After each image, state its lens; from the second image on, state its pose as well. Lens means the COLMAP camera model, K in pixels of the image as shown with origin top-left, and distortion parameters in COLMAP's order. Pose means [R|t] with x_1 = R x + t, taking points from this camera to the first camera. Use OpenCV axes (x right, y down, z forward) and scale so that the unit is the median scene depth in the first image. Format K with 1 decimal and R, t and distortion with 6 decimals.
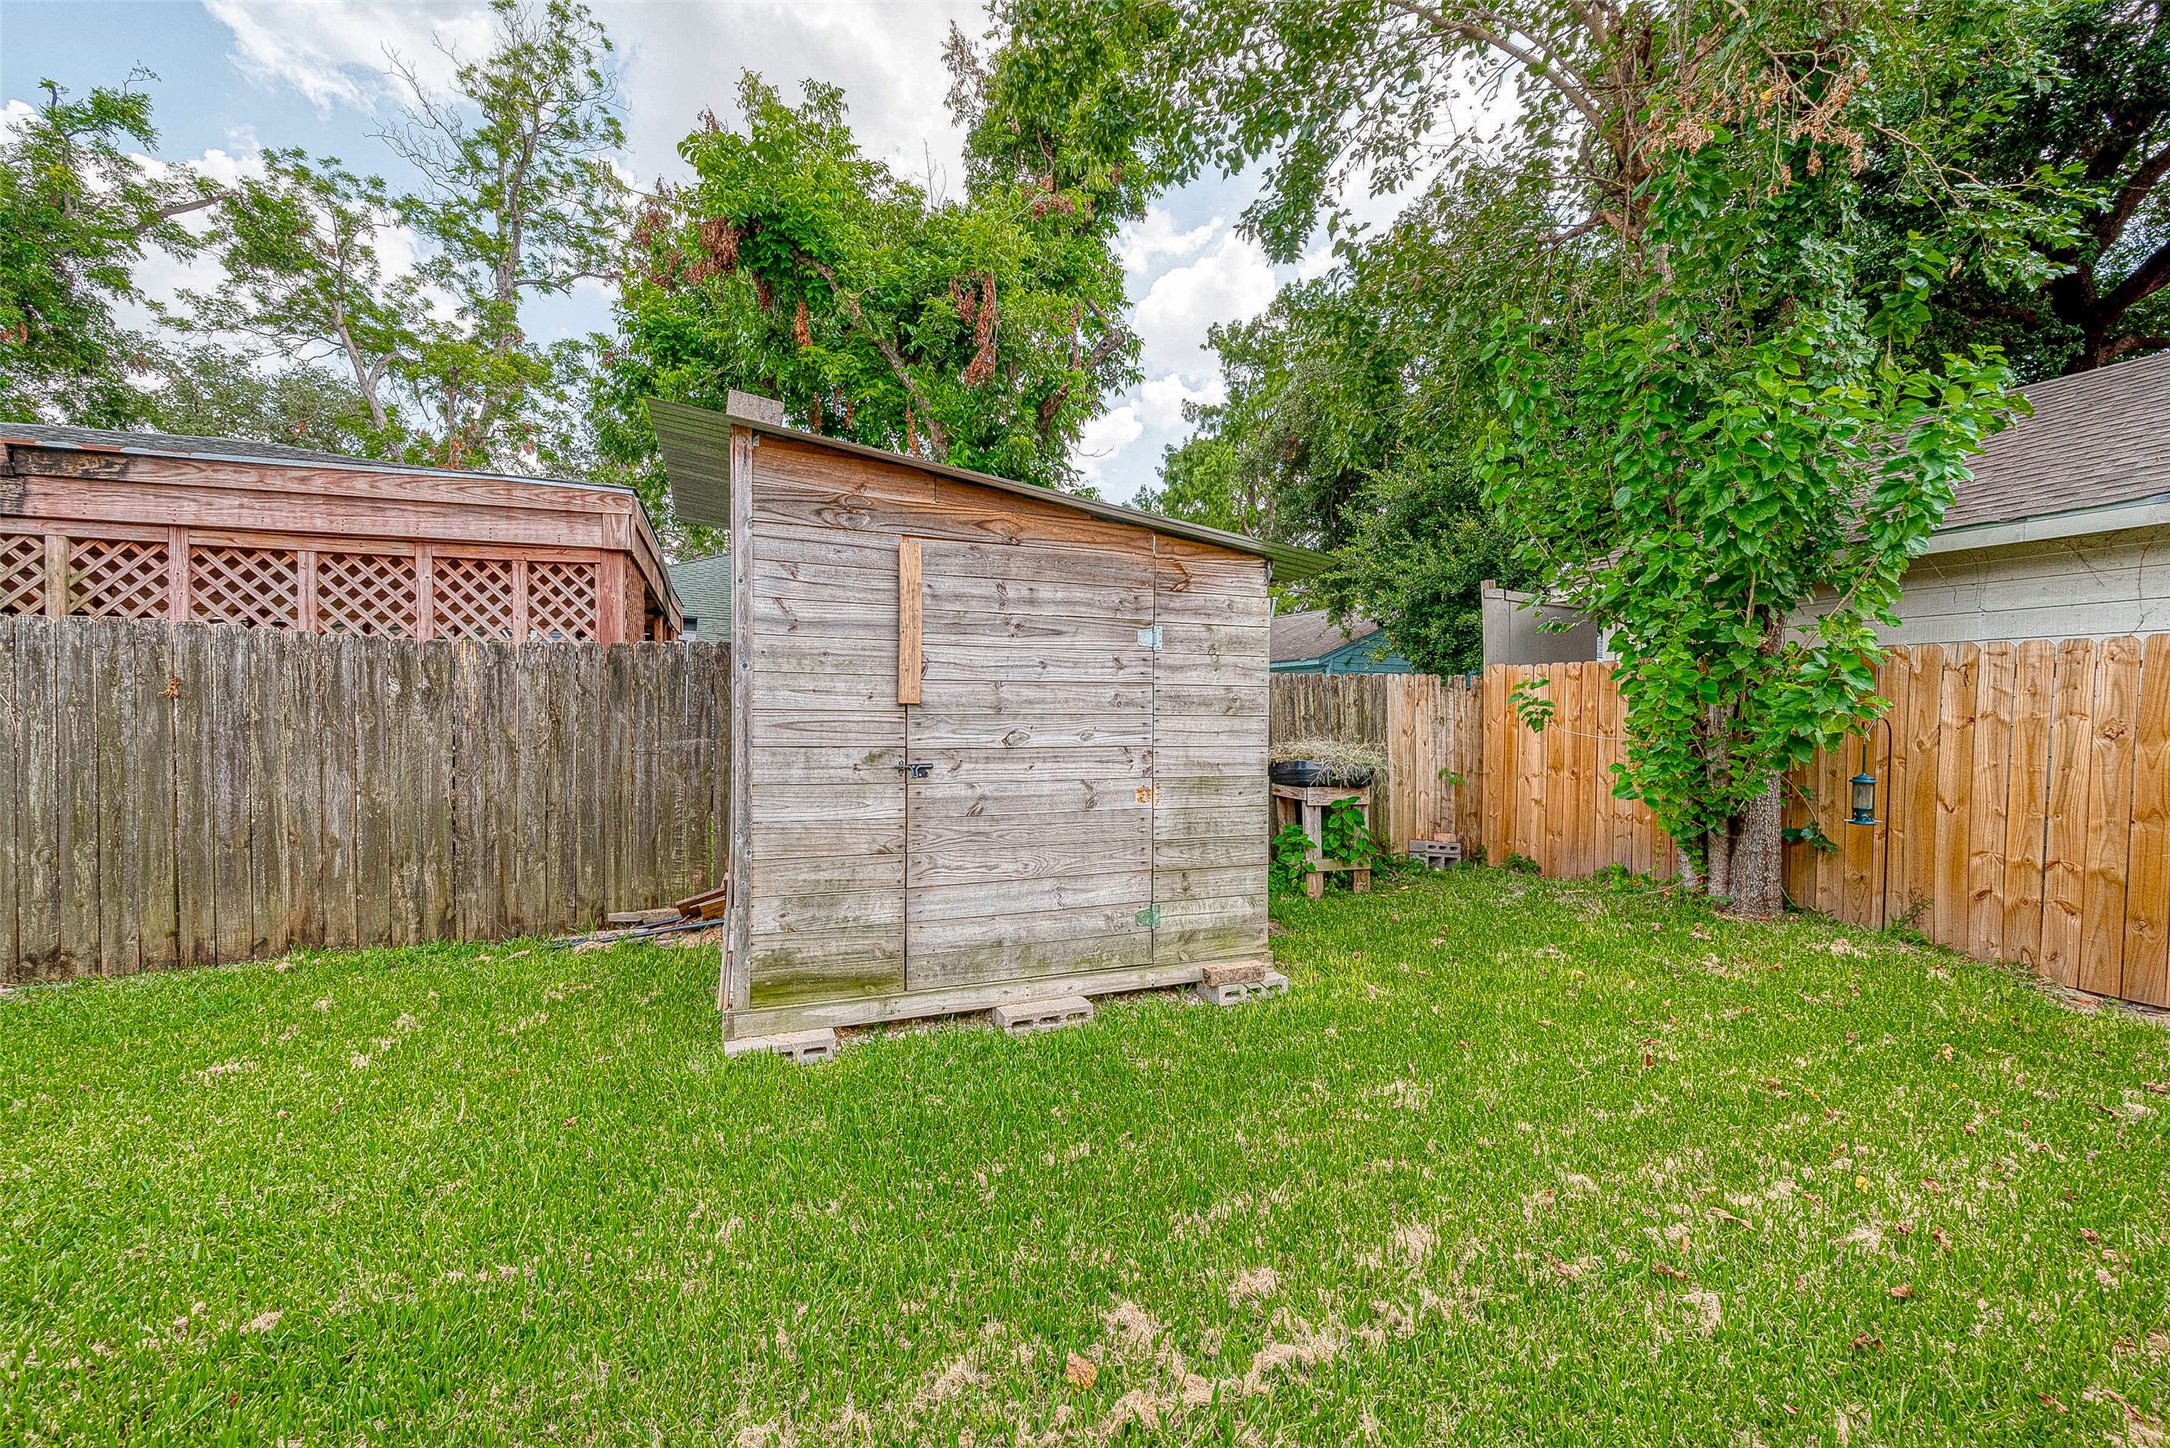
lens RADIAL K [[856.1, 0, 1086.4], [0, 856.1, 730.3], [0, 0, 1]] dist [-0.000260, -0.000098]
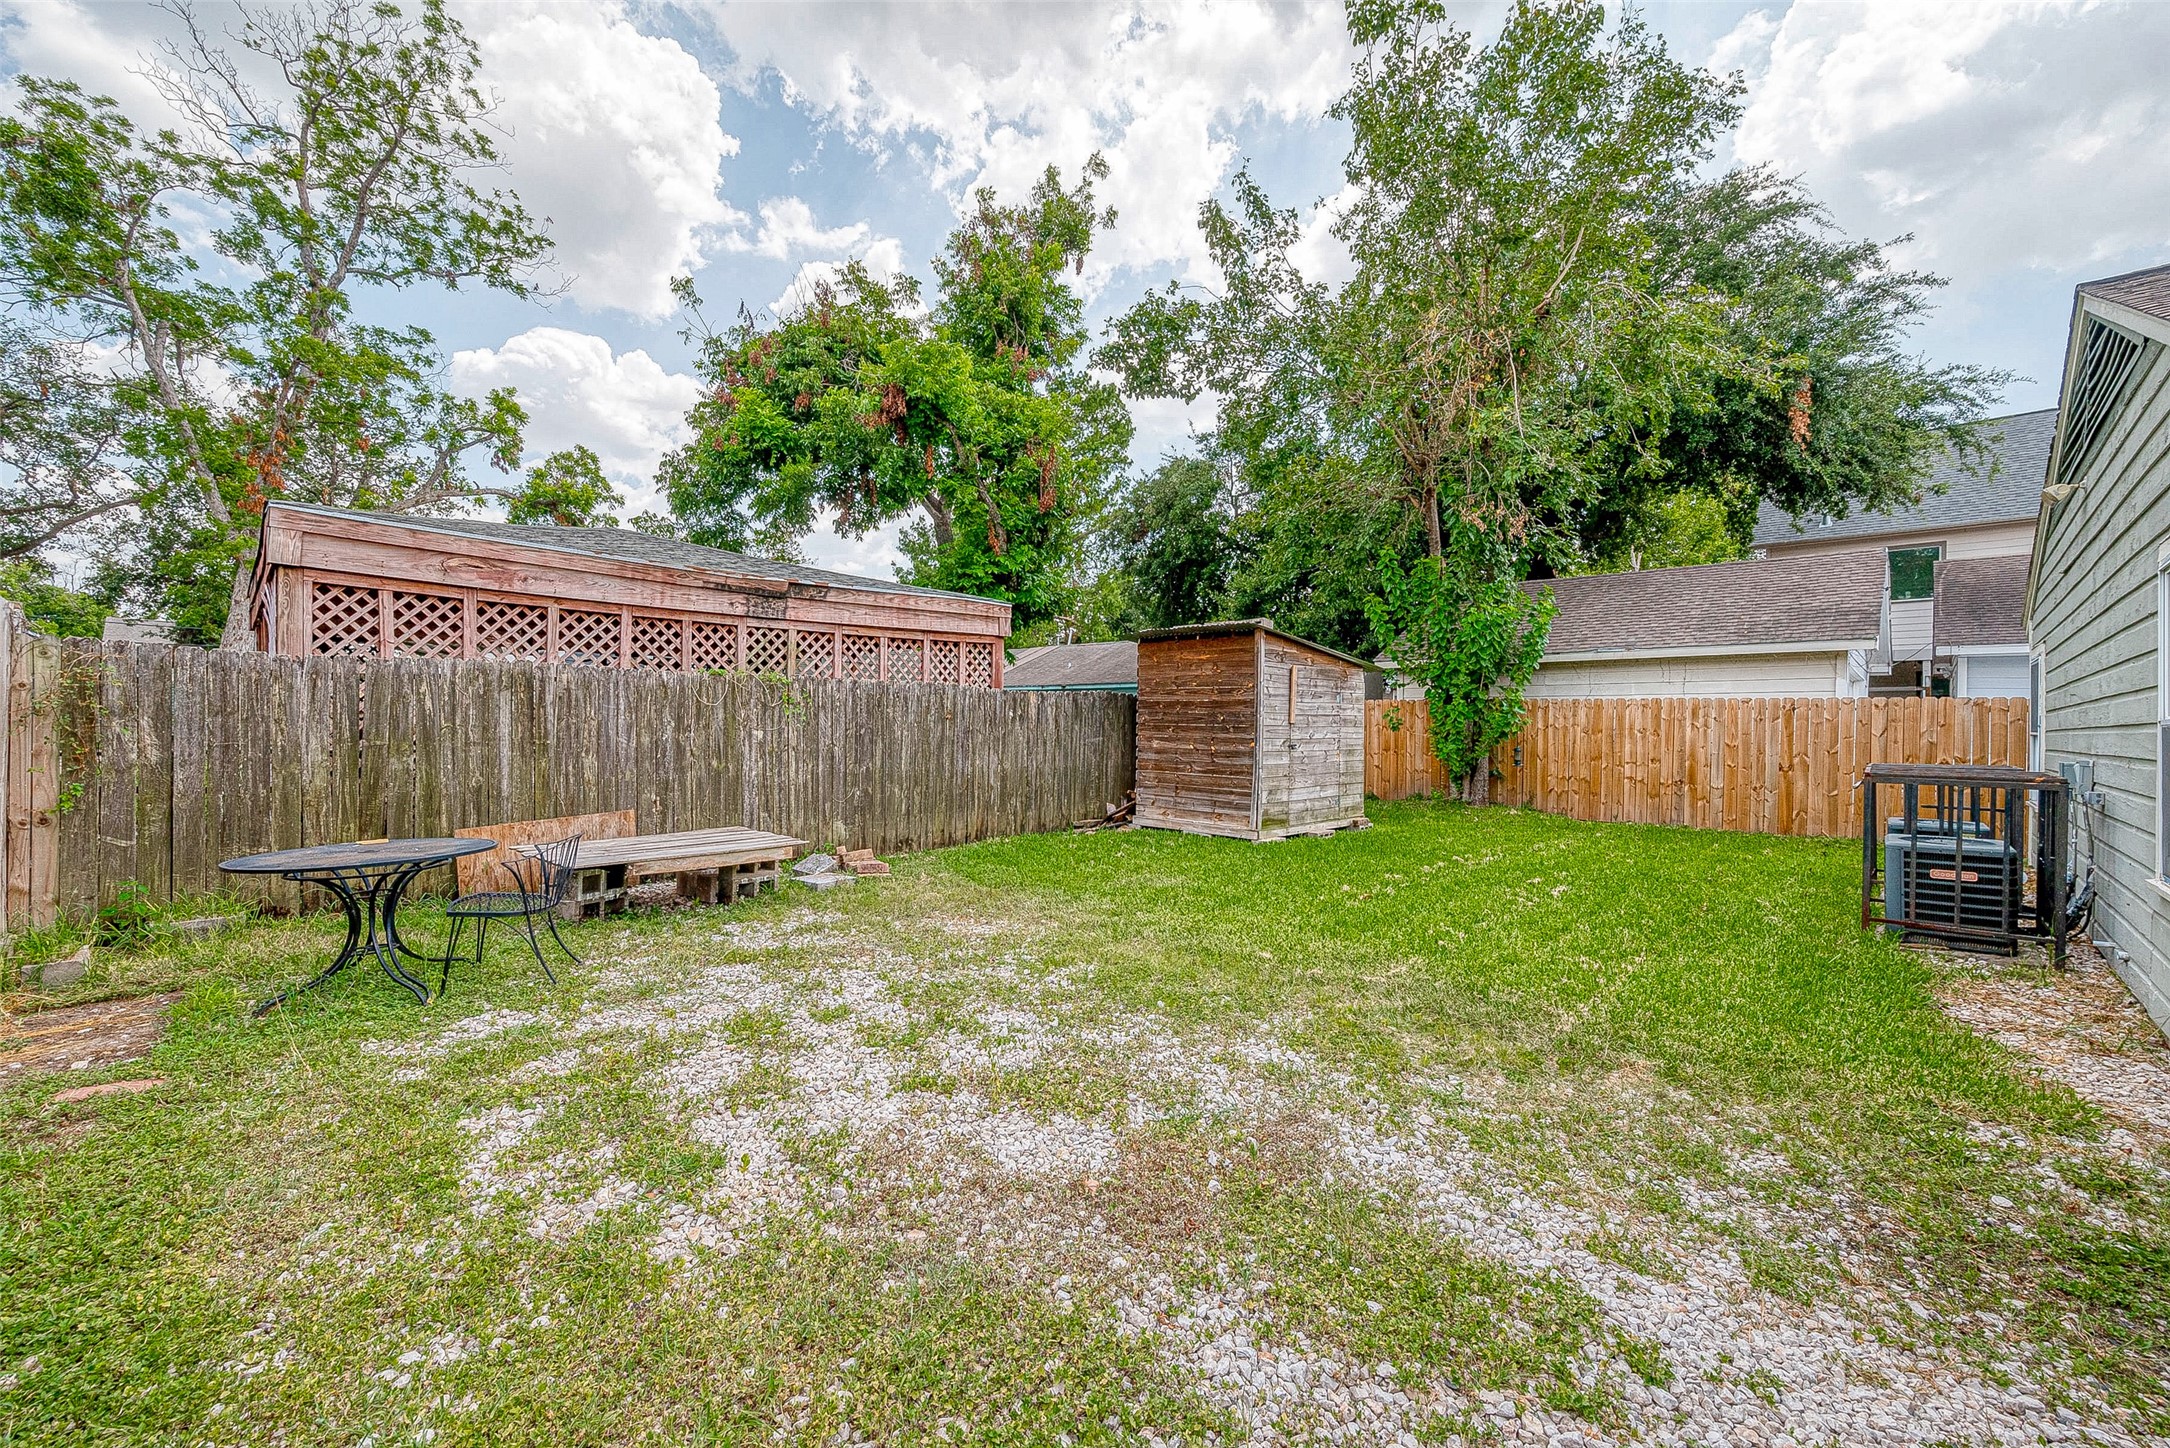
lens RADIAL K [[856.1, 0, 1086.5], [0, 856.1, 722.3], [0, 0, 1]] dist [-0.000260, -0.000098]
pose [[0.924415, -0.000944, 0.381386, -1.323255], [0.007369, 0.999855, -0.015384, 0.004232], [-0.381316, 0.017032, 0.924288, -0.935612]]
